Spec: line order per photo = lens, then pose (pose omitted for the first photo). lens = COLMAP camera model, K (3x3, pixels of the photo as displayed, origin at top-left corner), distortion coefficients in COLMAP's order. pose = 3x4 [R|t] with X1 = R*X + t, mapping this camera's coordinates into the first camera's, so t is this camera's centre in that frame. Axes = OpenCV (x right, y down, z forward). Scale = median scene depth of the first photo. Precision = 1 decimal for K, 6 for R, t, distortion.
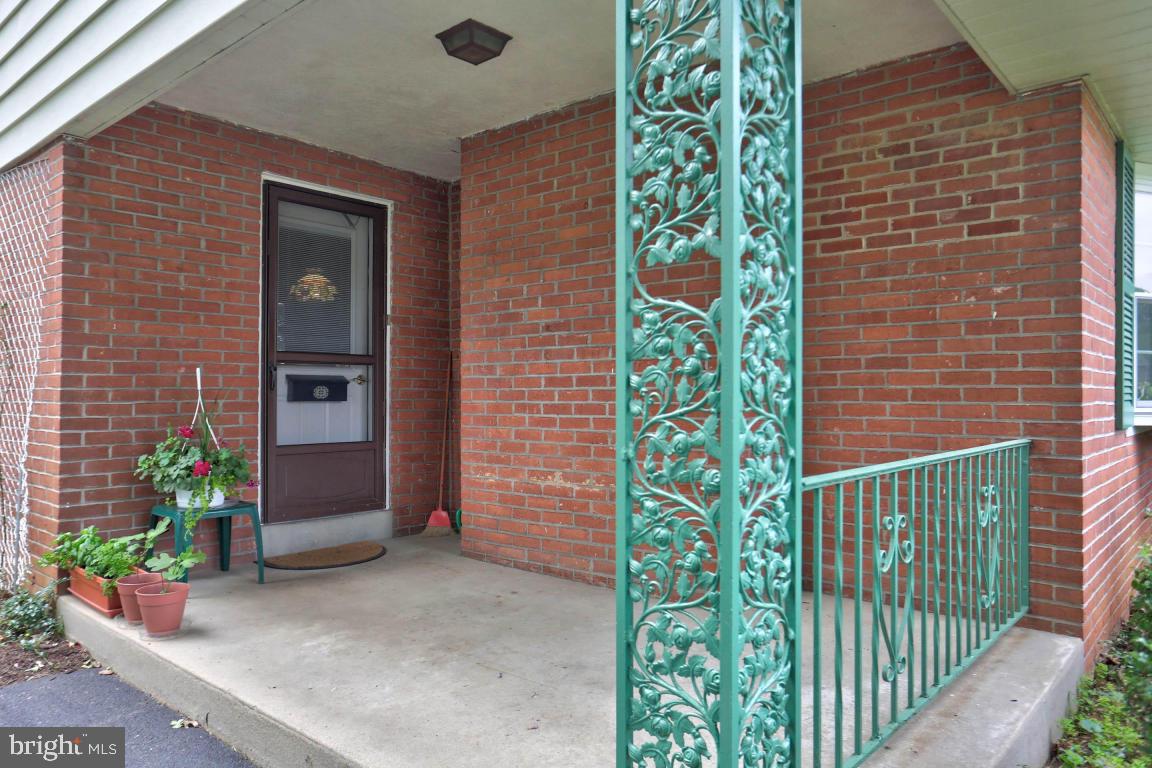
lens RADIAL K [[782.4, 0, 576.0], [0, 782.4, 384.0], [0, 0, 1]] dist [0.001259, 0.000489]
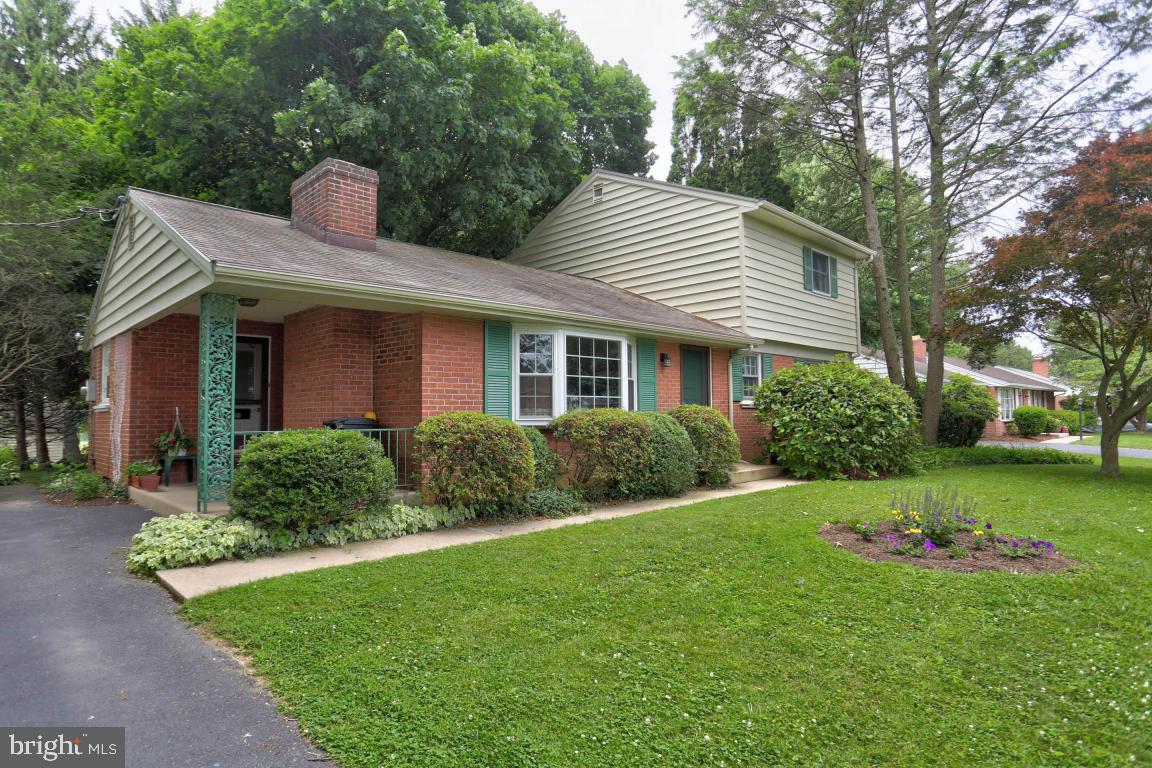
lens RADIAL K [[662.0, 0, 599.5], [0, 662.0, 380.2], [0, 0, 1]] dist [-0.067713, 0.041719]
pose [[0.997531, -0.014982, -0.068613, 1.254677], [0.012368, 0.999187, -0.038371, -0.008924], [0.069132, 0.037428, 0.996905, -1.285242]]
